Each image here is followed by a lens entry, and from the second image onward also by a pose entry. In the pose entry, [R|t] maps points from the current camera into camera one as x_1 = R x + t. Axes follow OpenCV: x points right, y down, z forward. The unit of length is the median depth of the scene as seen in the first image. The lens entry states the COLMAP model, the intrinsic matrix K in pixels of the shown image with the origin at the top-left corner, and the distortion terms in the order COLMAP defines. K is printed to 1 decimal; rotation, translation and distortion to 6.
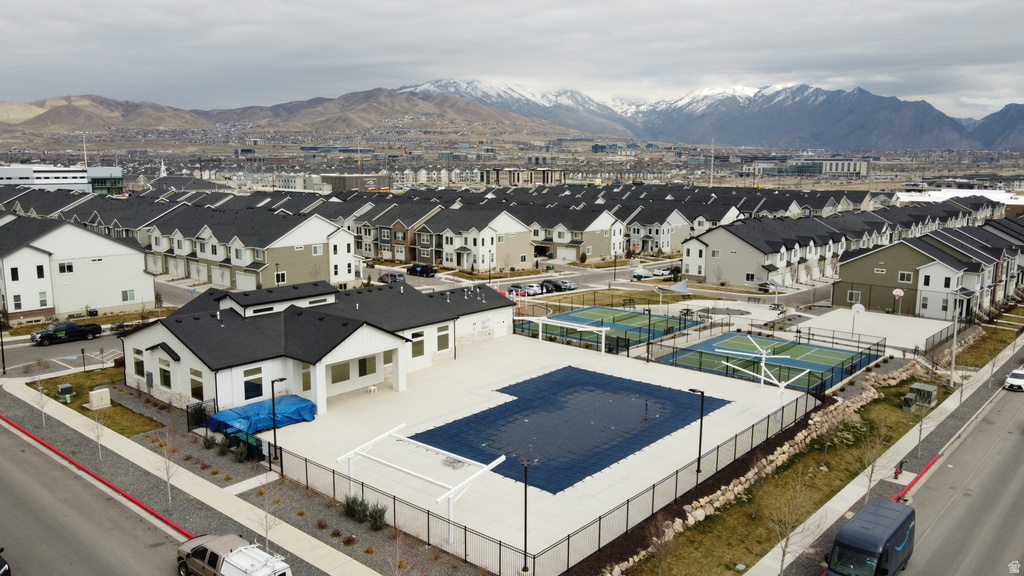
lens RADIAL K [[781.3, 0, 512.0], [0, 781.3, 288.0], [0, 0, 1]] dist [-0.004549, 0.035523]
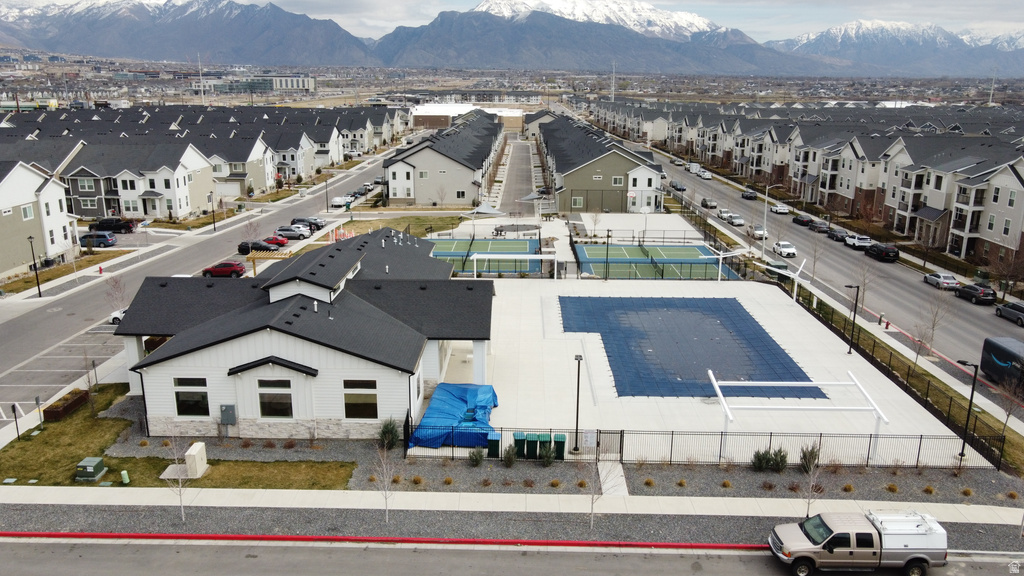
lens RADIAL K [[781.3, 0, 512.0], [0, 781.3, 288.0], [0, 0, 1]] dist [-0.004549, 0.035523]
pose [[0.771656, -0.168095, 0.613426, -0.378808], [0.104510, 0.984846, 0.138406, -0.035282], [-0.627396, -0.042693, 0.777529, 0.174459]]
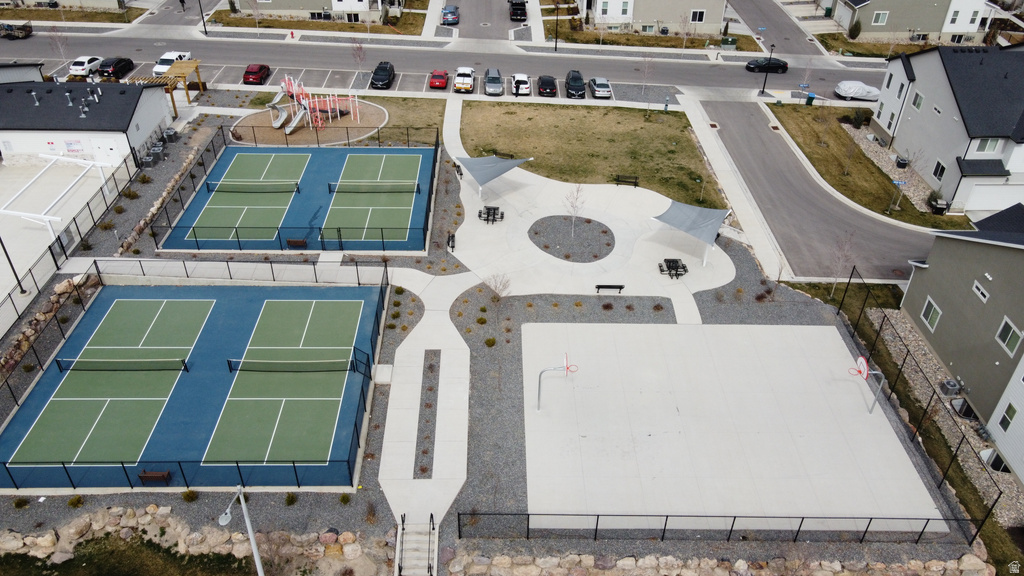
lens RADIAL K [[781.3, 0, 512.0], [0, 781.3, 288.0], [0, 0, 1]] dist [-0.004549, 0.035523]
pose [[0.662162, 0.436099, -0.609393, 0.566166], [-0.128995, 0.867412, 0.480580, -0.186935], [0.738175, -0.239613, 0.630621, 0.590746]]
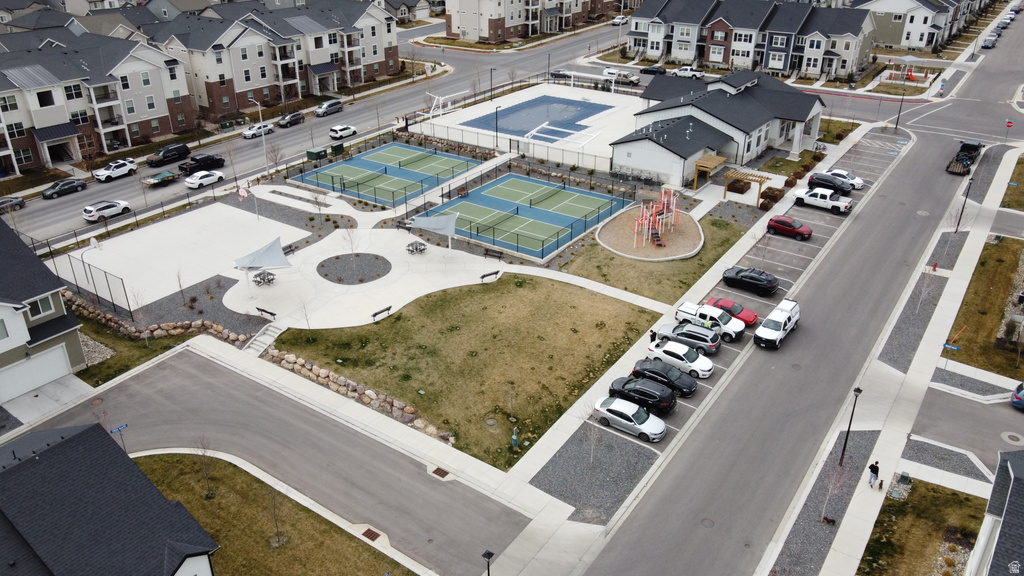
lens RADIAL K [[781.3, 0, 512.0], [0, 781.3, 288.0], [0, 0, 1]] dist [-0.004549, 0.035523]
pose [[-0.995047, 0.035170, -0.092974, 0.189509], [-0.026404, 0.808199, 0.588317, -0.345865], [0.095833, 0.587858, -0.803267, 1.505852]]
